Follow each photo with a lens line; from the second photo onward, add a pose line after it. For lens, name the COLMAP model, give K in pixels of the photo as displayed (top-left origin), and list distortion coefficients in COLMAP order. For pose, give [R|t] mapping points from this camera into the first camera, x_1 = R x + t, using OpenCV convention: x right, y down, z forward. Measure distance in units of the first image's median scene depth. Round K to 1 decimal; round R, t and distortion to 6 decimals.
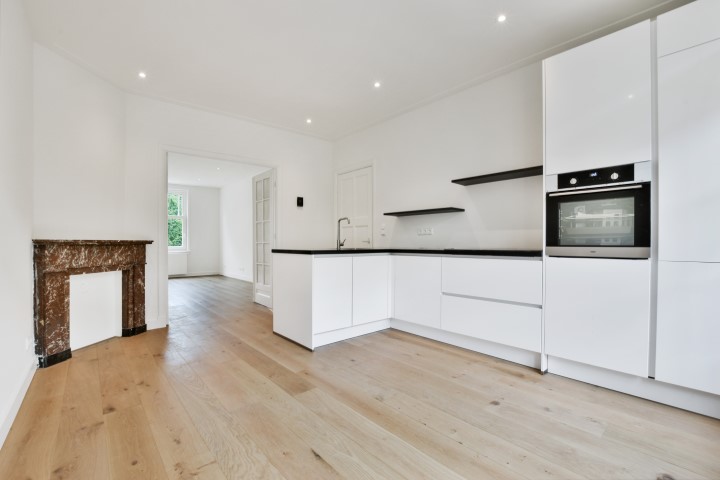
lens RADIAL K [[330.7, 0, 360.0], [0, 330.7, 240.0], [0, 0, 1]] dist [-0.044362, 0.011407]
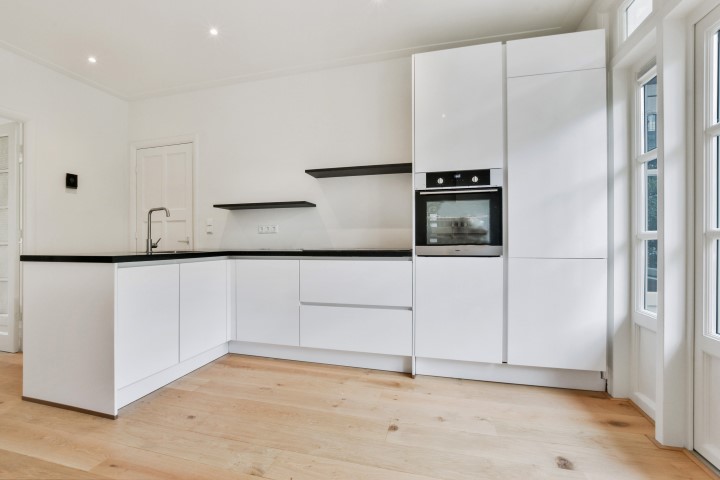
lens RADIAL K [[330.7, 0, 360.0], [0, 330.7, 240.0], [0, 0, 1]] dist [-0.044362, 0.011407]
pose [[0.827476, -0.000450, 0.561501, -0.116371], [0.000313, 1.000000, 0.000341, 0.001797], [-0.561501, -0.000106, 0.827476, 0.272706]]
